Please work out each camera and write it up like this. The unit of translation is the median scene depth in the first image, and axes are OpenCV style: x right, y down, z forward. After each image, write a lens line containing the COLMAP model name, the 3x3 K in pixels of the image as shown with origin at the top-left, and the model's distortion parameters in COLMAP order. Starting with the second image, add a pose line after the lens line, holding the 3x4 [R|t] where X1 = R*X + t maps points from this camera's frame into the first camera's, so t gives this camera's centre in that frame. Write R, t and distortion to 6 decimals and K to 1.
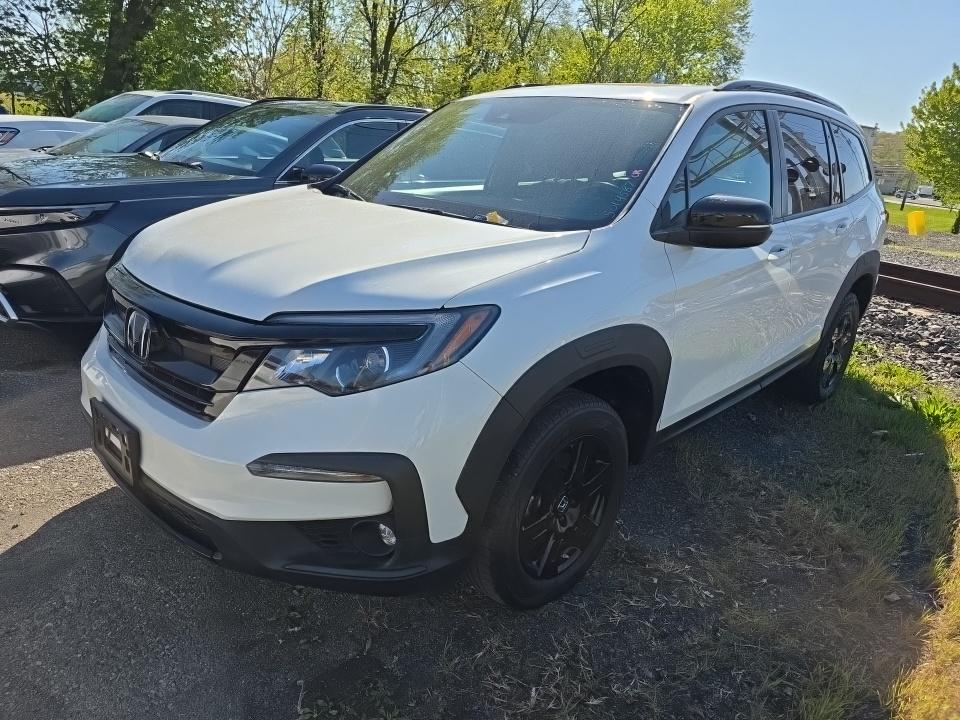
lens RADIAL K [[647.2, 0, 486.1], [0, 647.2, 365.9], [0, 0, 1]] dist [0.032265, -0.017510]
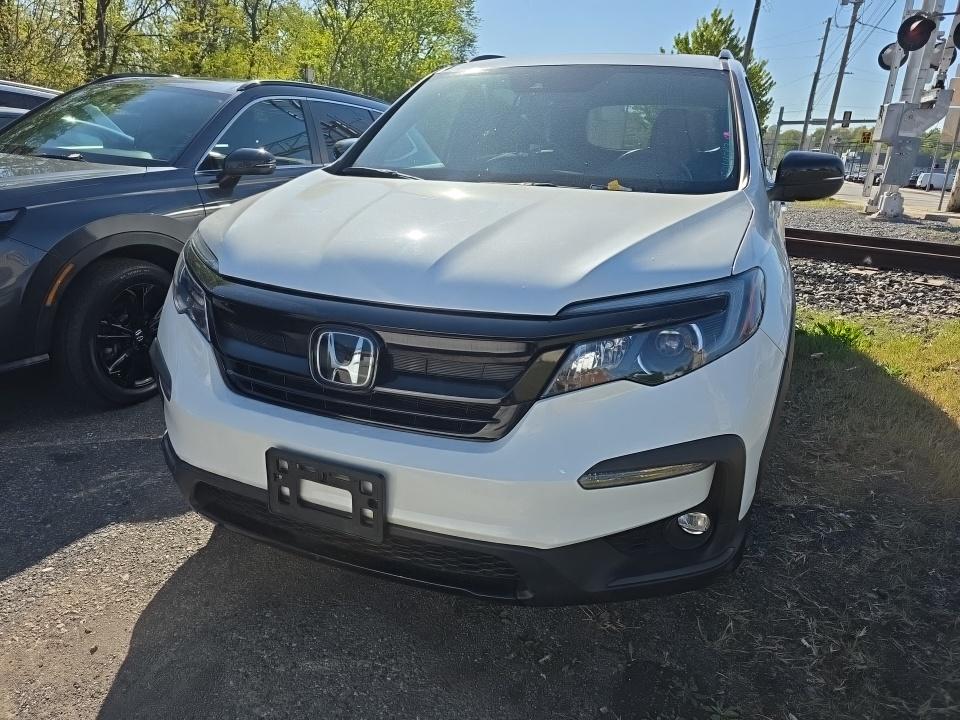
lens RADIAL K [[647.2, 0, 482.7], [0, 647.2, 355.8], [0, 0, 1]] dist [0.032265, -0.017510]
pose [[0.928897, -0.153168, 0.337179, -0.526249], [0.149775, 0.988056, 0.036223, -0.043902], [-0.338700, 0.016853, 0.940744, 0.157267]]
